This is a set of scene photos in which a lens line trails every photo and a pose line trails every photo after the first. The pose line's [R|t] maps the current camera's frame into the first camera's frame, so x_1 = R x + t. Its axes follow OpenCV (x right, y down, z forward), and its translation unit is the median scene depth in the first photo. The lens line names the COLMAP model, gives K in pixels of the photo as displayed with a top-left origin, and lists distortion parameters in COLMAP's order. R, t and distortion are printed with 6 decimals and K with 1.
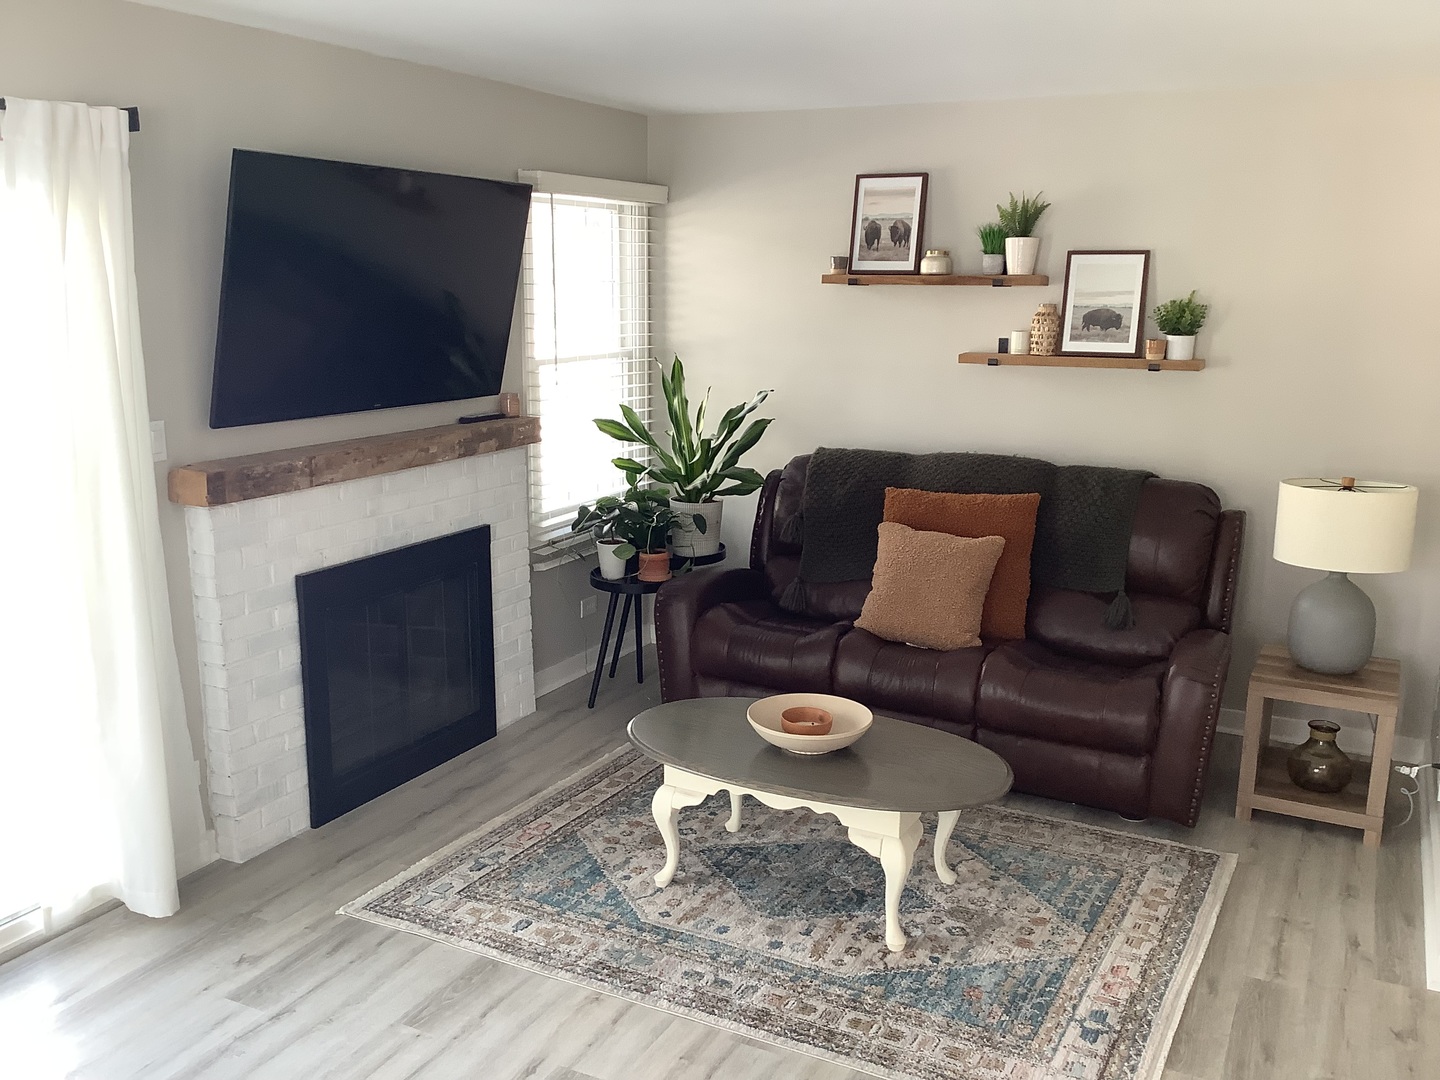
lens RADIAL K [[1298.5, 0, 713.1], [0, 1298.5, 536.3], [0, 0, 1]] dist [0.114570, -0.159968]
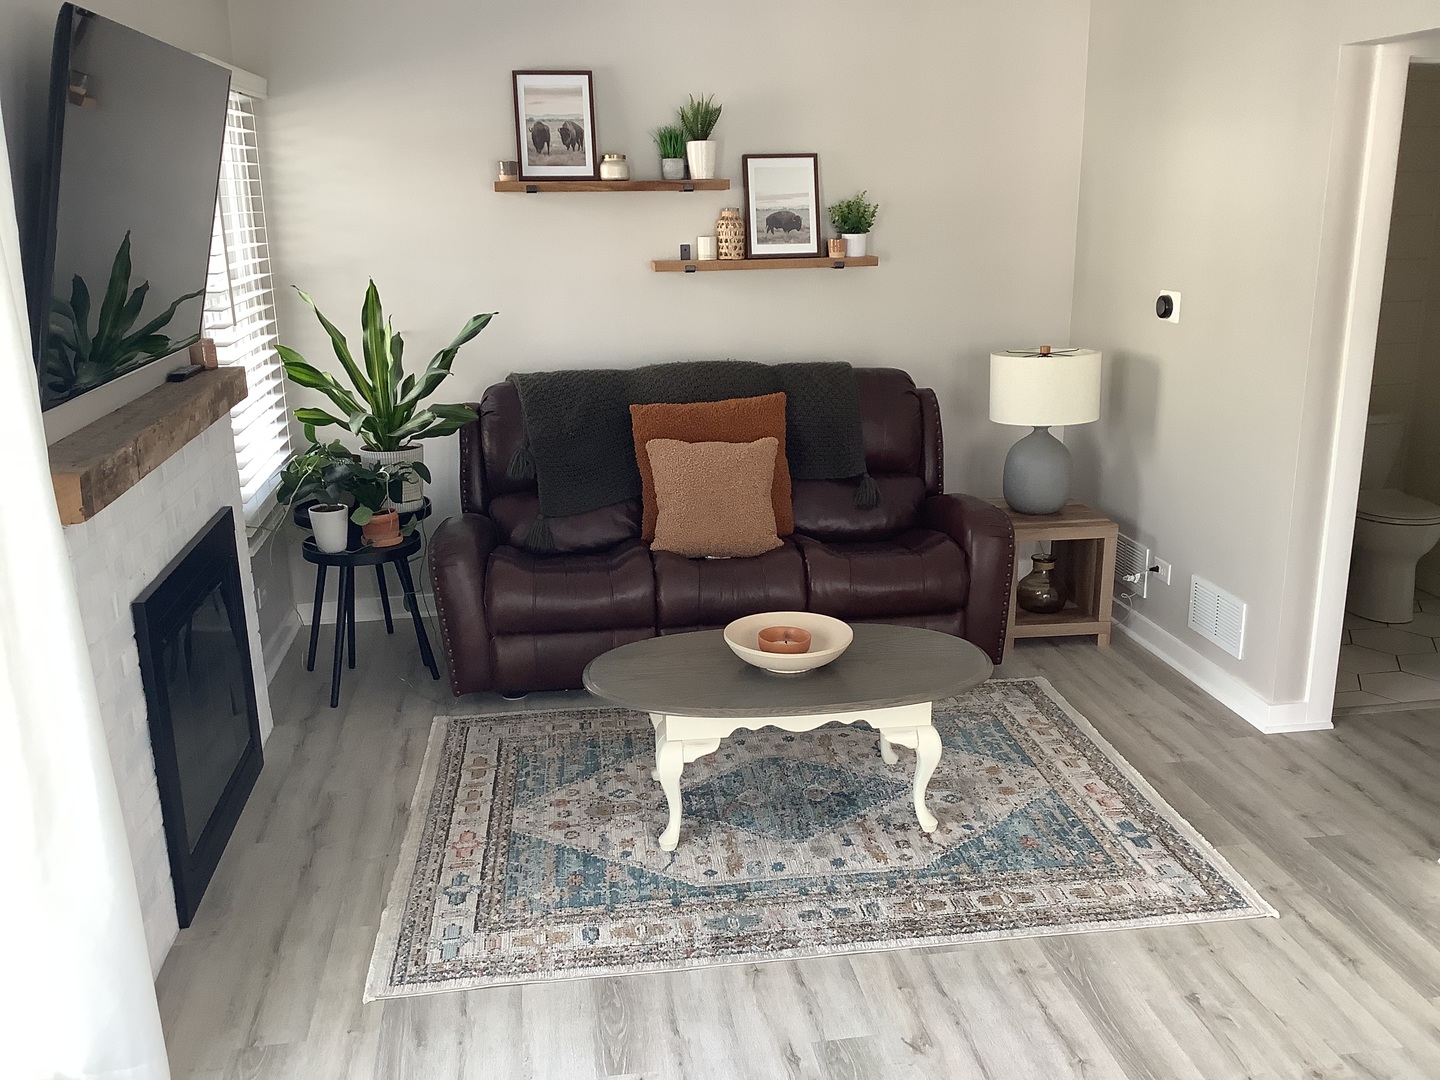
lens RADIAL K [[1298.5, 0, 730.0], [0, 1298.5, 546.9], [0, 0, 1]] dist [0.114570, -0.159968]
pose [[0.813048, -0.174004, 0.555586, -0.392430], [0.139386, 0.984717, 0.104424, -0.026941], [-0.565265, -0.007461, 0.824876, 0.178690]]
